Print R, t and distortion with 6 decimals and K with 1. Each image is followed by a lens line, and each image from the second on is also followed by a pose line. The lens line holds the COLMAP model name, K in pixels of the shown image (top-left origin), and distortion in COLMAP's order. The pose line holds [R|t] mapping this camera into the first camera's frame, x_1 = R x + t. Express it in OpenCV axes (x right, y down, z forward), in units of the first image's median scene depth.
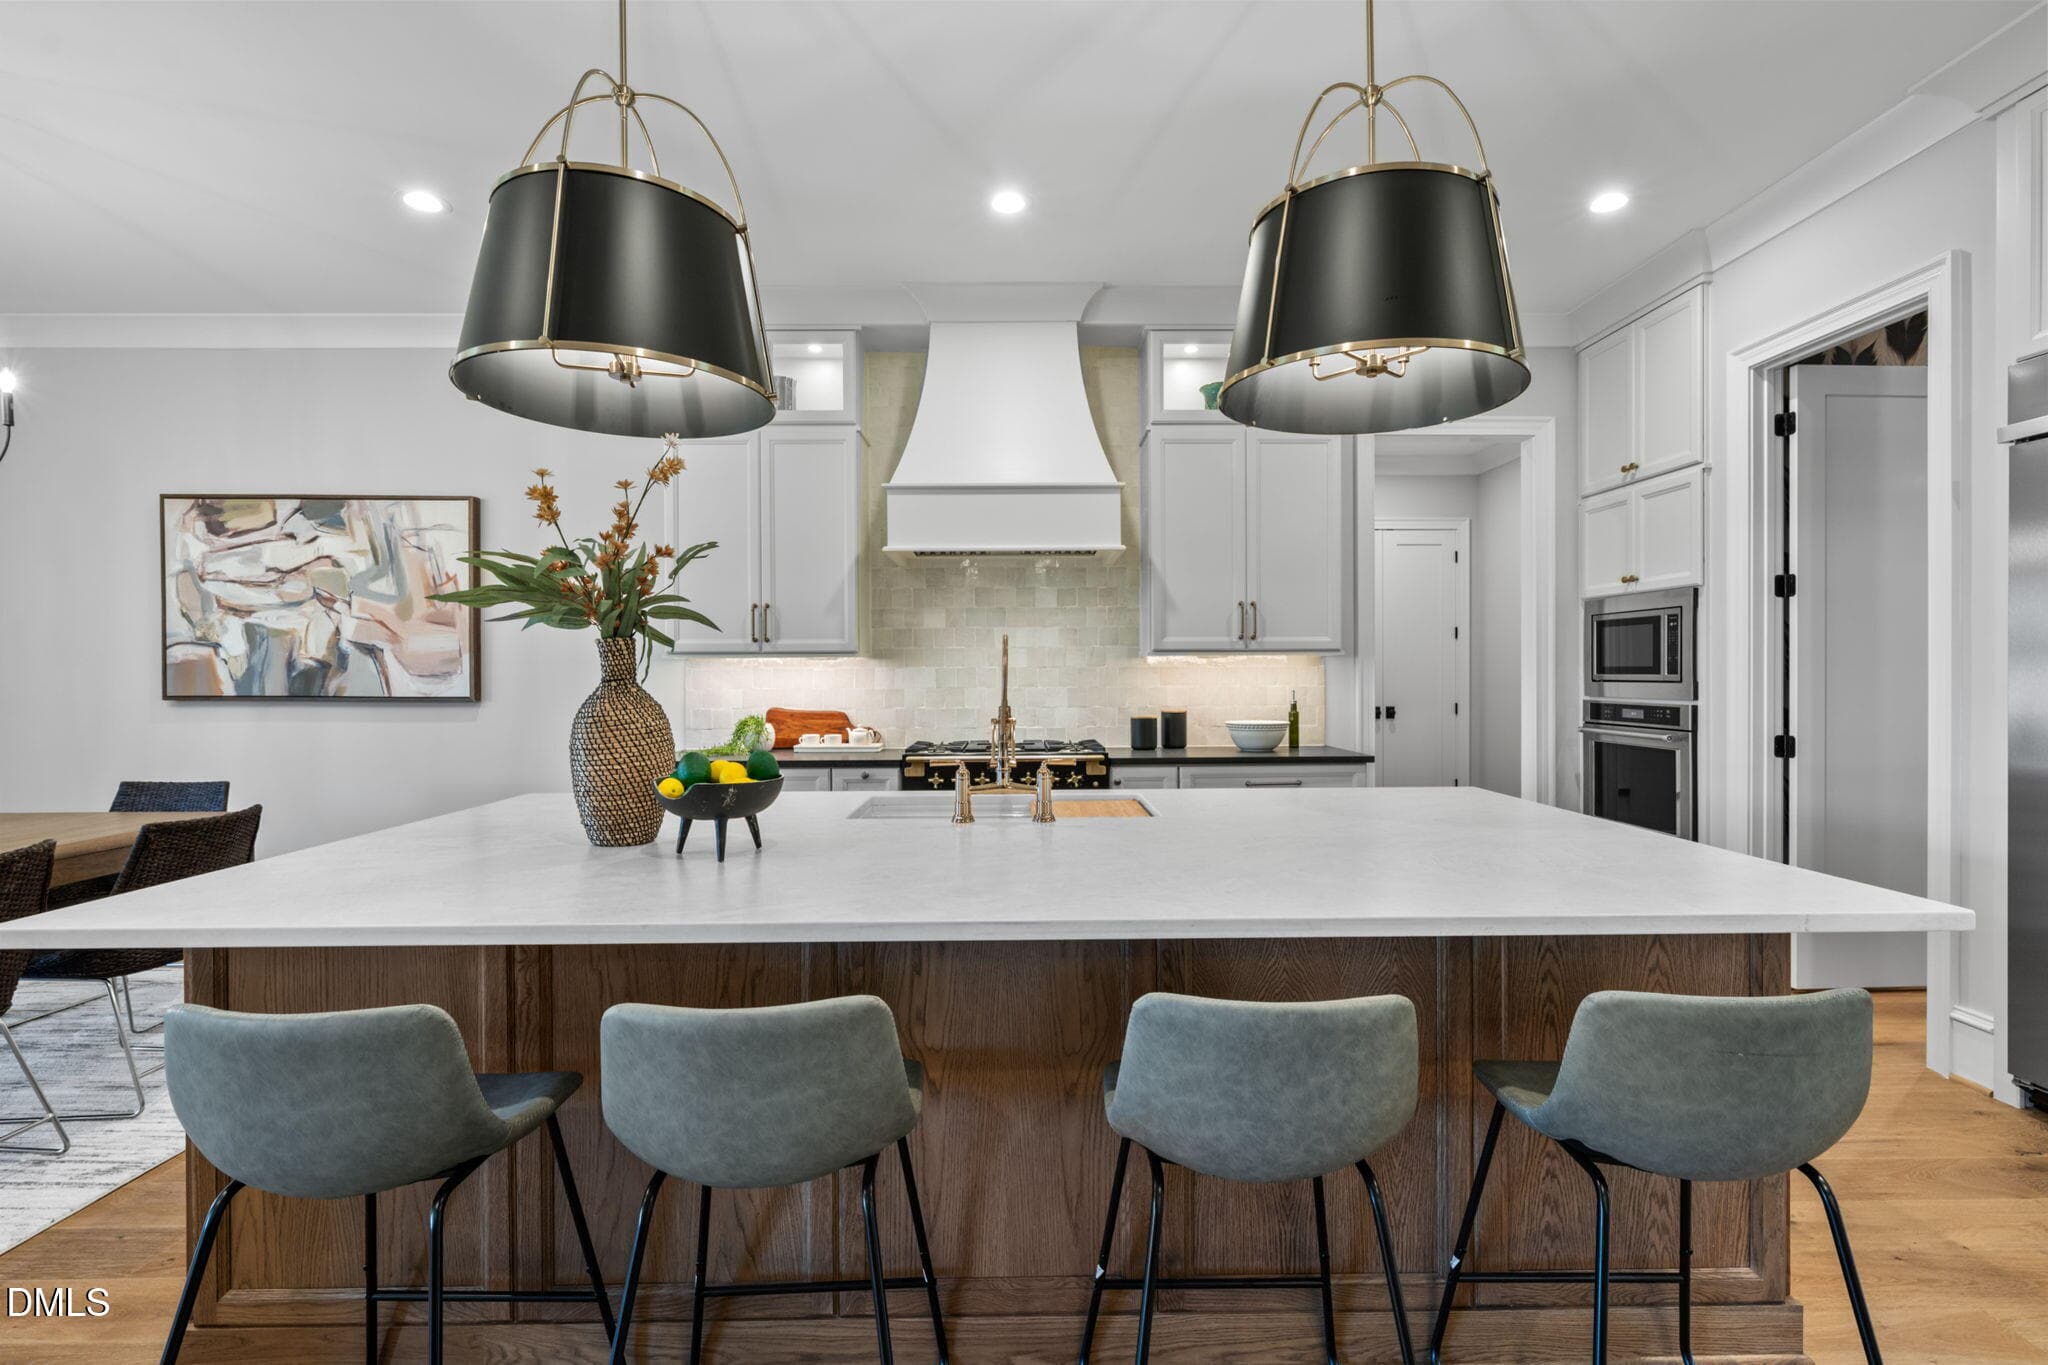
lens RADIAL K [[908.5, 0, 1007.8], [0, 908.5, 685.2], [0, 0, 1]] dist [-0.004516, -0.001579]
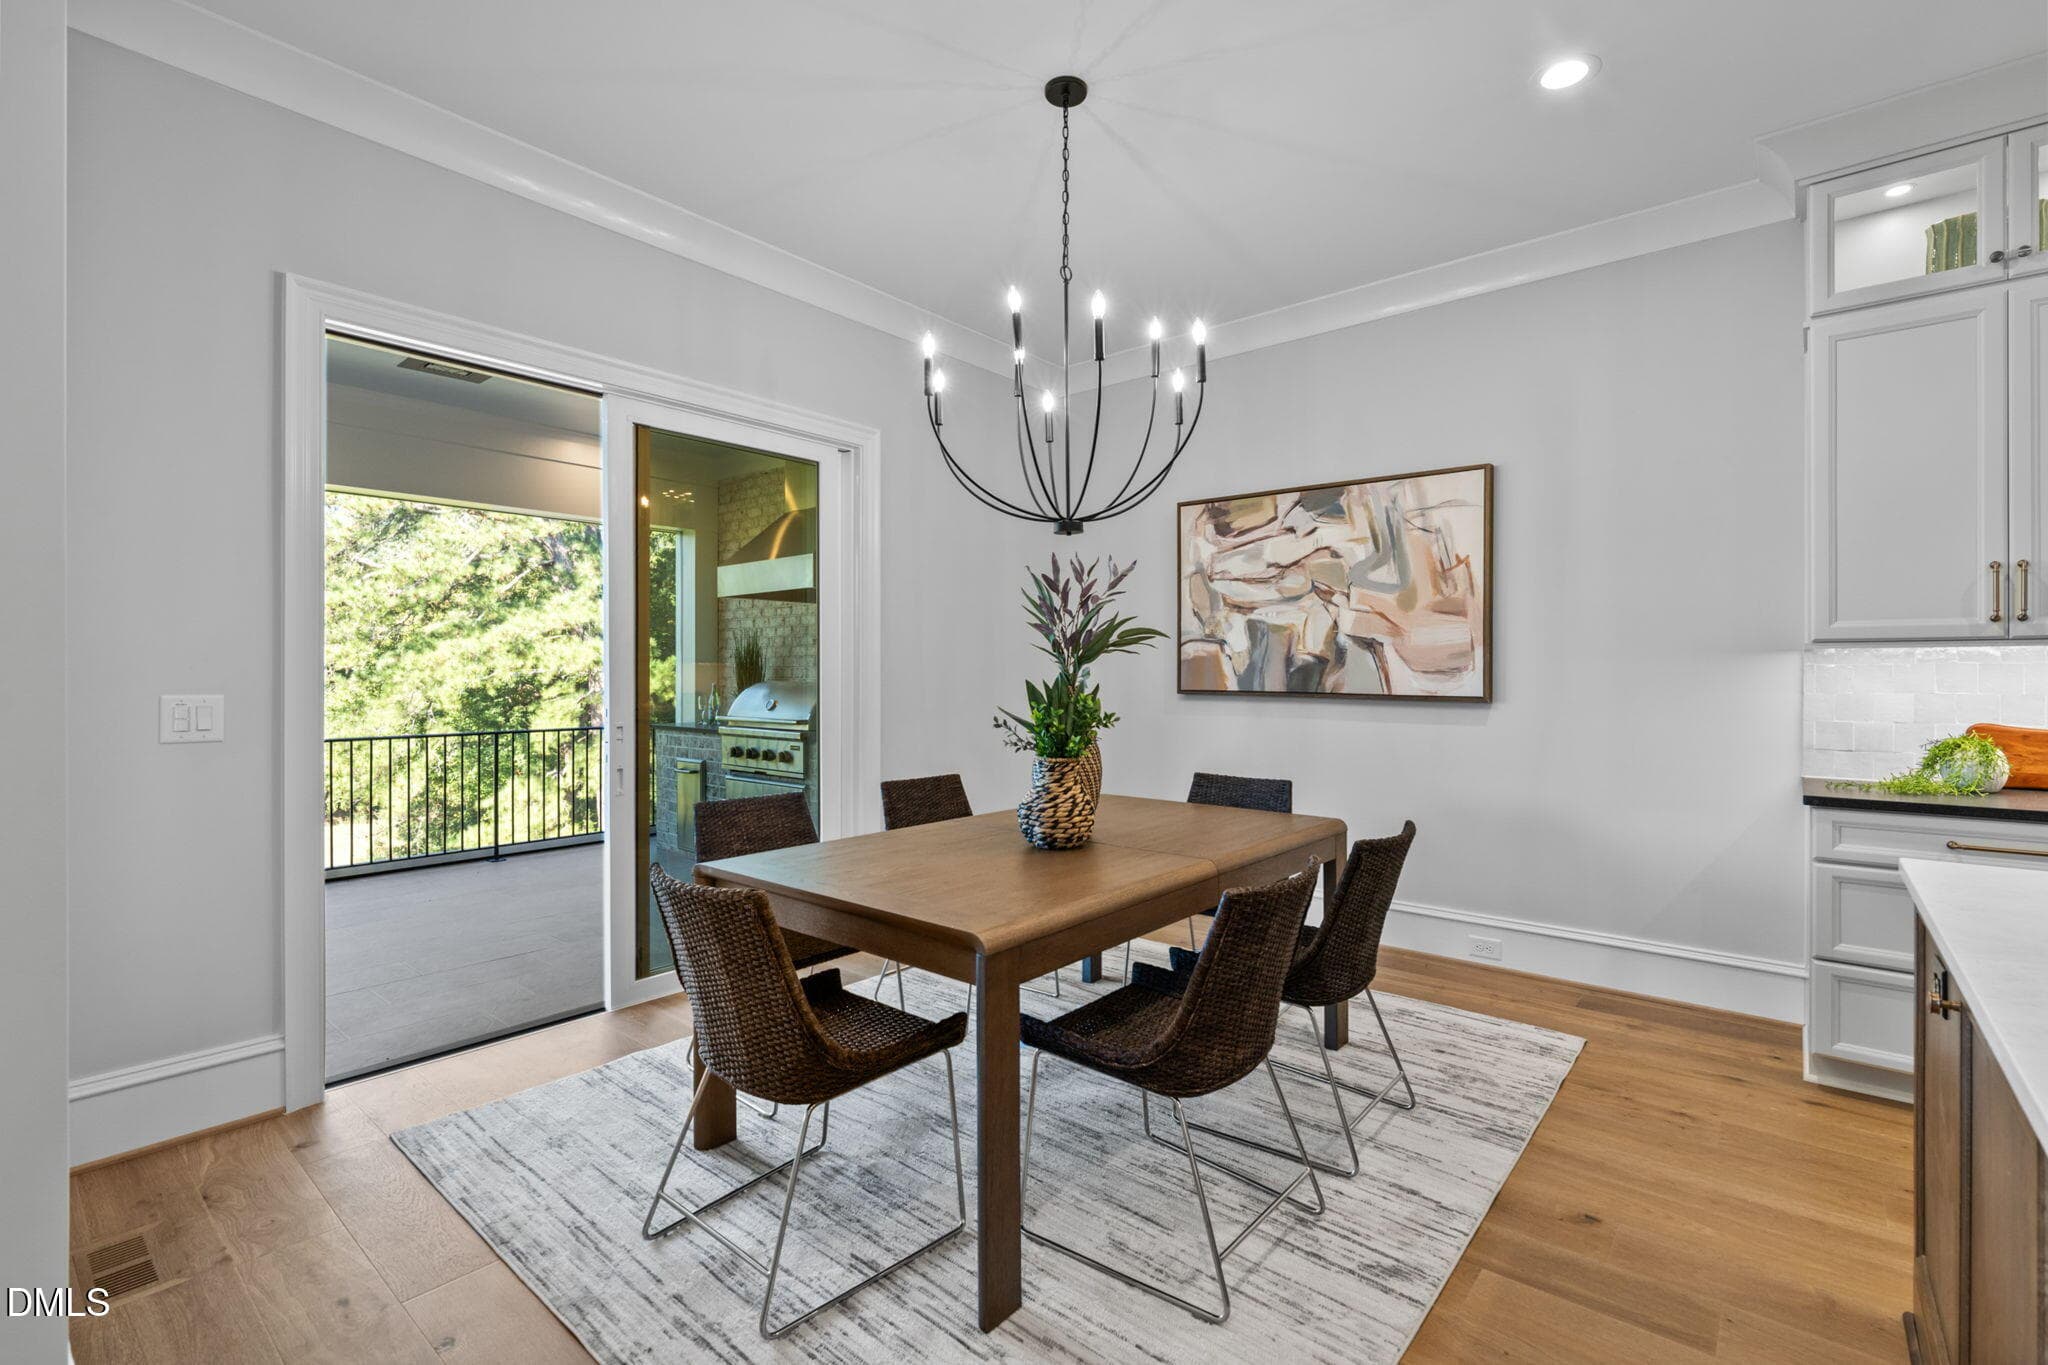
lens RADIAL K [[908.5, 0, 1038.1], [0, 908.5, 663.4], [0, 0, 1]] dist [-0.004516, -0.001579]
pose [[0.754421, -0.002114, -0.656388, -0.349617], [-0.011435, 0.999801, -0.016362, 0.000027], [0.656291, 0.019850, 0.754246, 0.075069]]
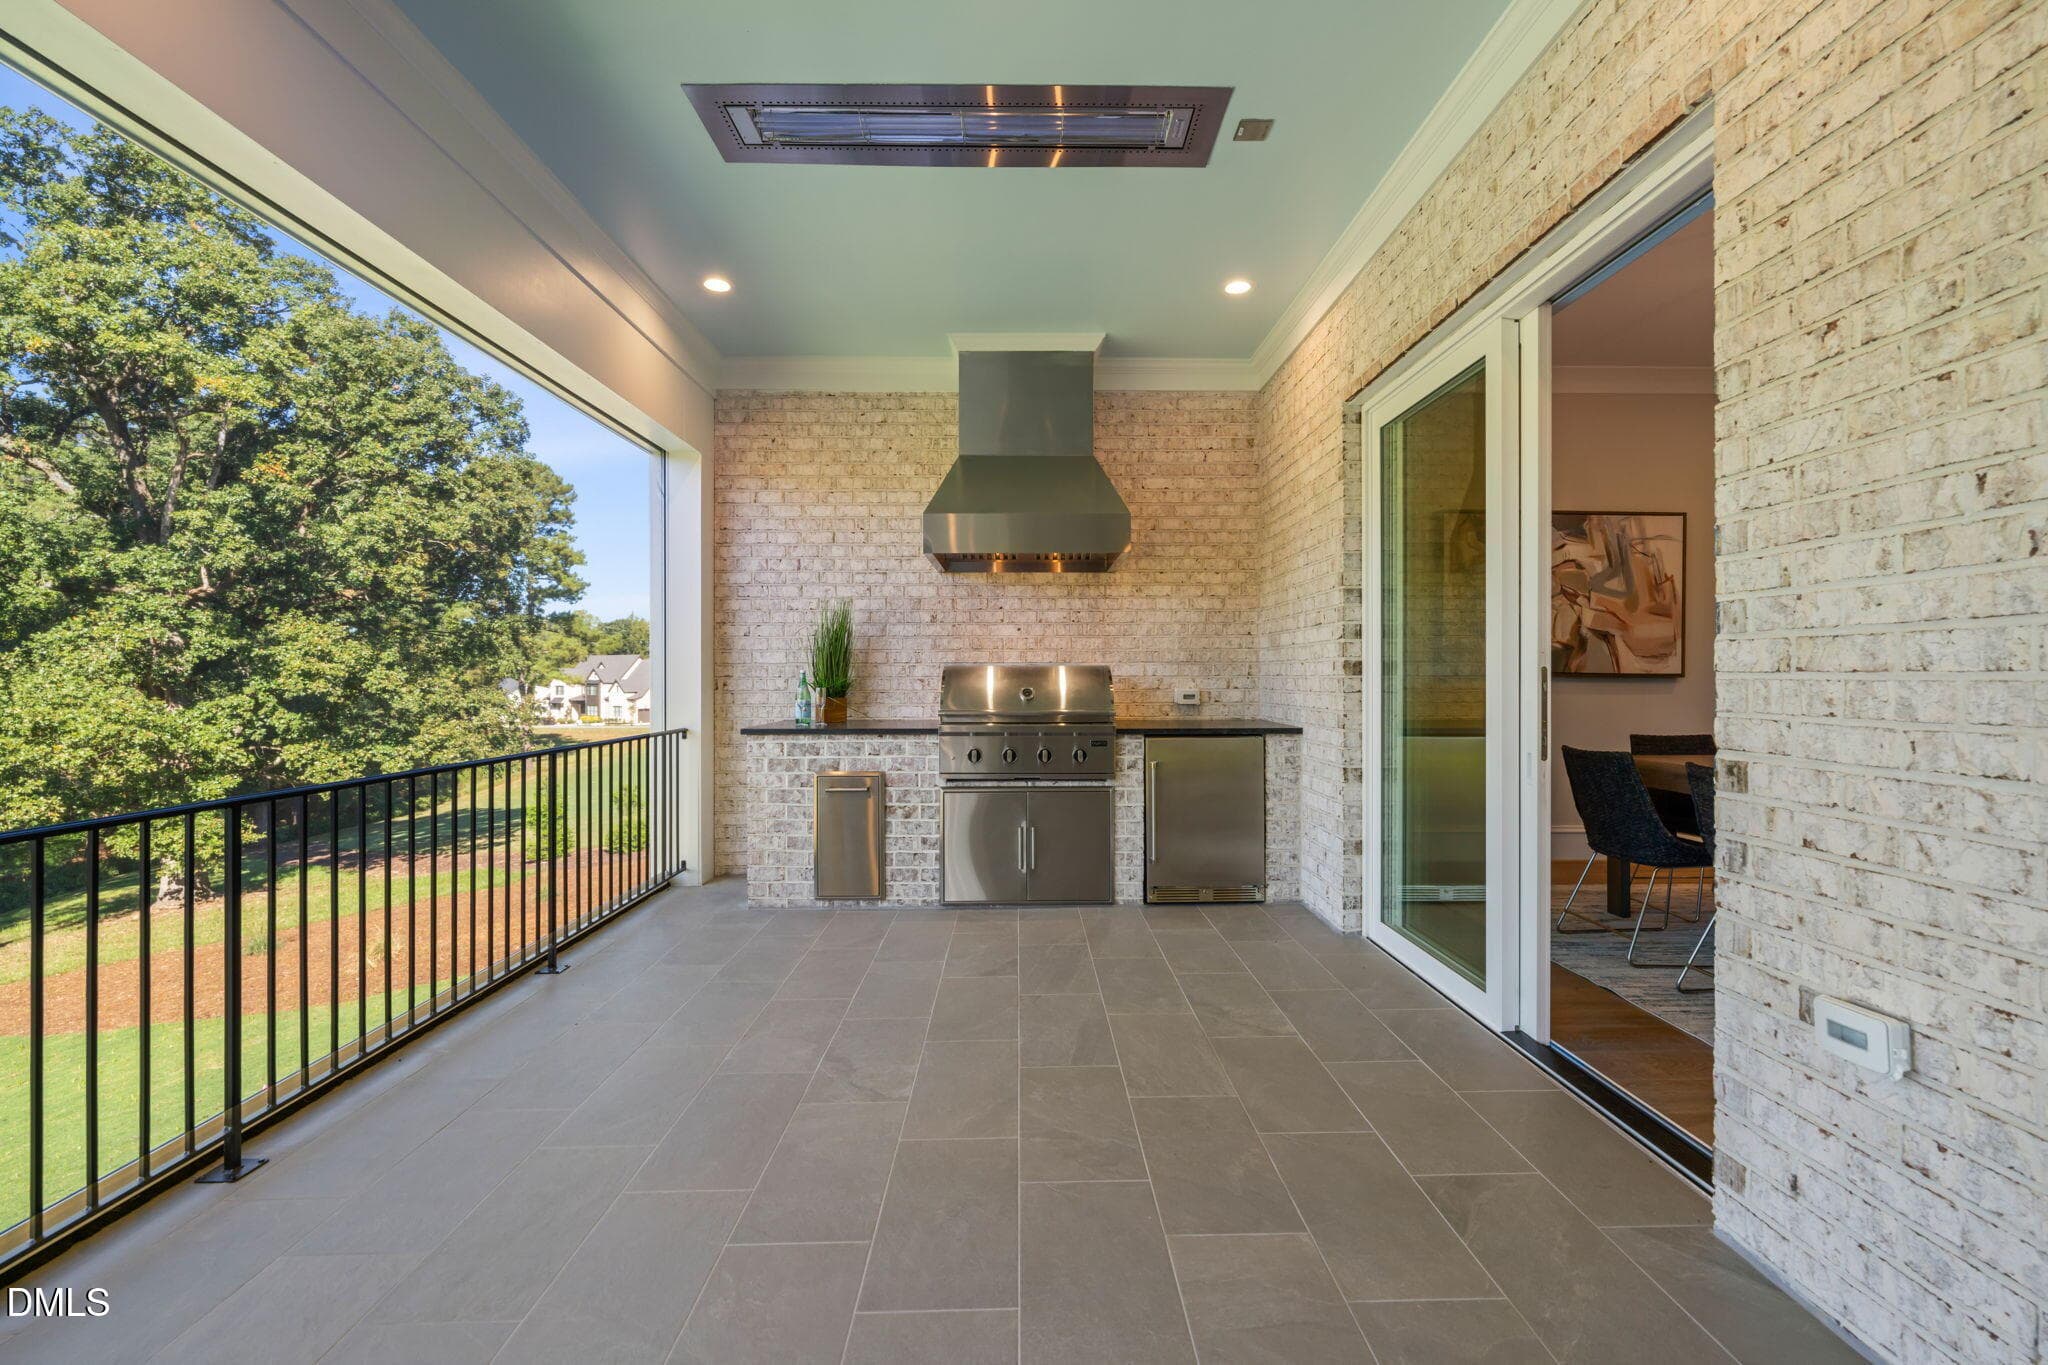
lens RADIAL K [[908.5, 0, 1037.2], [0, 908.5, 677.1], [0, 0, 1]] dist [-0.004516, -0.001579]
pose [[0.999957, 0.003437, -0.008556, -1.473454], [-0.003605, 0.999798, -0.019758, 0.045351], [0.008486, 0.019788, 0.999768, -0.247308]]
